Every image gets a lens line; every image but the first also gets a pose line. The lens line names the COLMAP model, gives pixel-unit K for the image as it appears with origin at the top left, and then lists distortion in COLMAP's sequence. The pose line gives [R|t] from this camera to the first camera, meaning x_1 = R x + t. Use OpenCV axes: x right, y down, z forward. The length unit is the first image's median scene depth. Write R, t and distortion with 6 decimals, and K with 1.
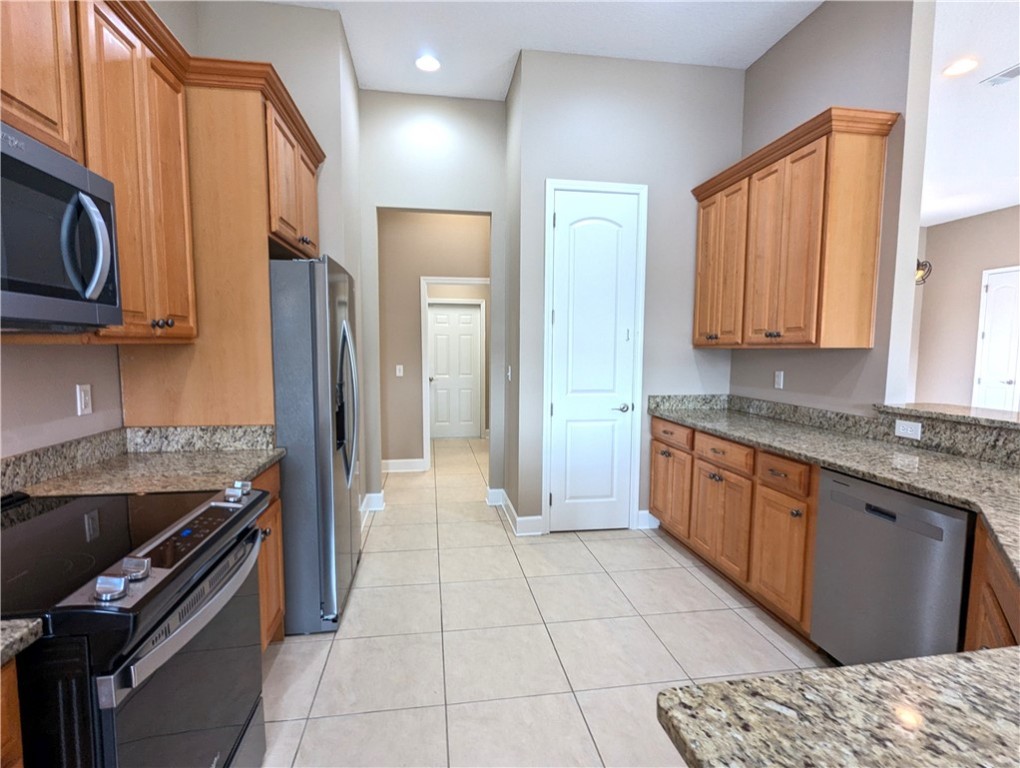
lens RADIAL K [[500.9, 0, 510.6], [0, 500.9, 393.6], [0, 0, 1]] dist [-0.001932, -0.001015]
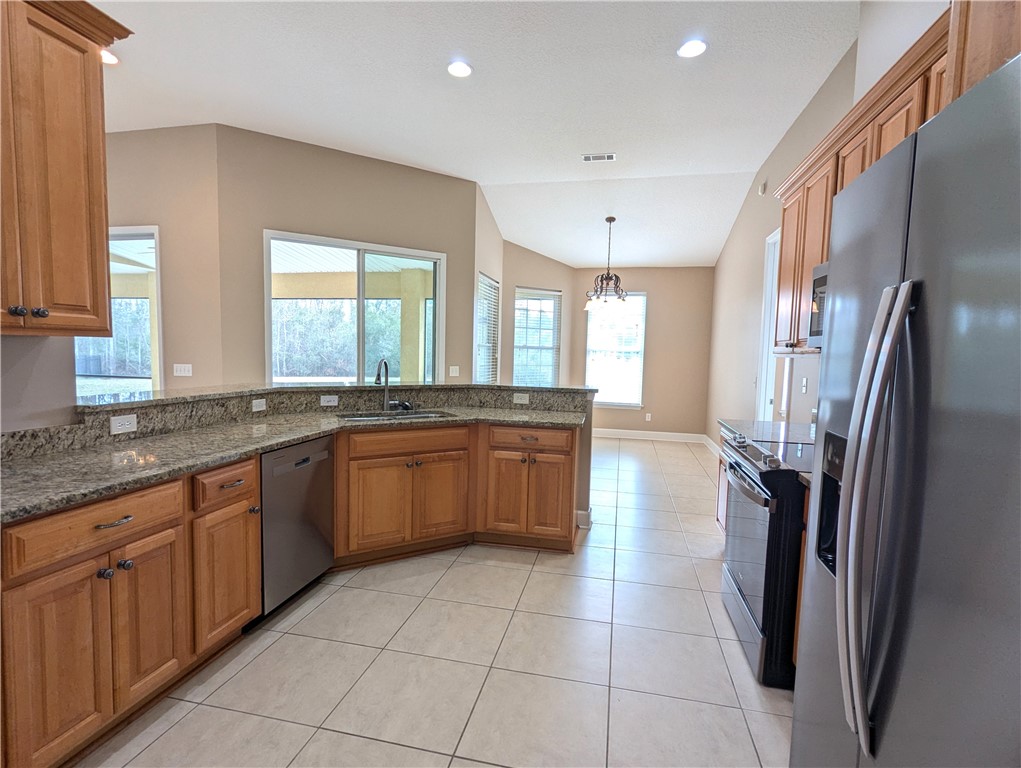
lens RADIAL K [[514.6, 0, 512.3], [0, 514.6, 391.2], [0, 0, 1]] dist [-0.003030, -0.000396]
pose [[-0.929355, -0.057965, 0.364608, -0.226886], [0.002210, 0.986706, 0.162500, -0.136492], [-0.369180, 0.151826, -0.916872, 1.497580]]
